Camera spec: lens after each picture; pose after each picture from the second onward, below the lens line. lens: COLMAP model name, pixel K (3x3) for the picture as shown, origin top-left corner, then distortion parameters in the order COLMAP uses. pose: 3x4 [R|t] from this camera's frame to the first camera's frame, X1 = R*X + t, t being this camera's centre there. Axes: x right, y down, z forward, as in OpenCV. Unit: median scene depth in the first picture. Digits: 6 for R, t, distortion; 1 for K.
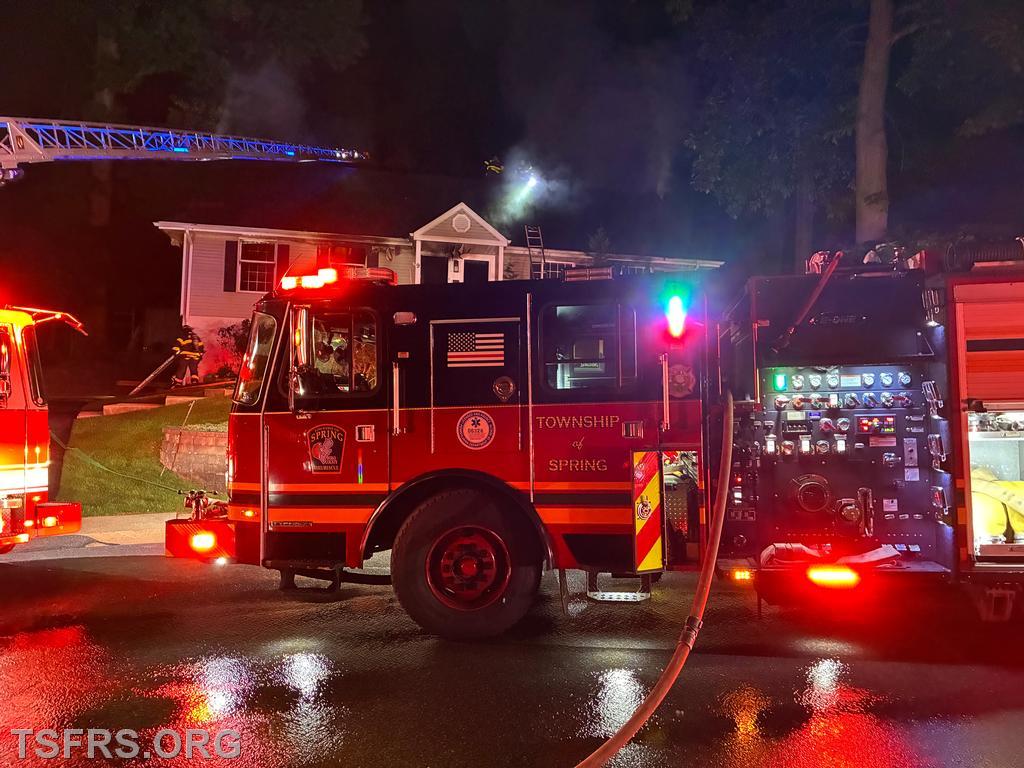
lens RADIAL K [[747.4, 0, 512.0], [0, 747.4, 384.0], [0, 0, 1]] dist [0.030163, 0.000356]
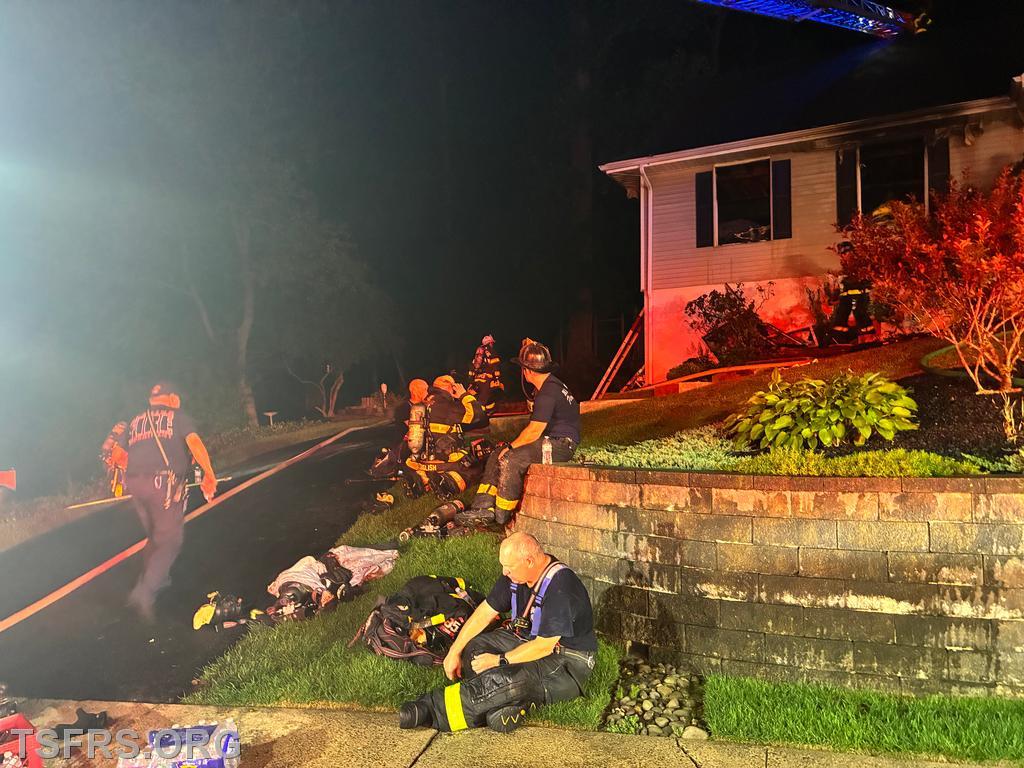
lens RADIAL K [[793.0, 0, 511.7], [0, 793.0, 398.7], [0, 0, 1]] dist [0.007431, -0.000205]
pose [[0.792296, -0.053525, -0.607784, -0.088014], [0.053264, 0.998409, -0.018492, 0.016978], [0.607807, -0.017722, 0.793887, 0.328437]]
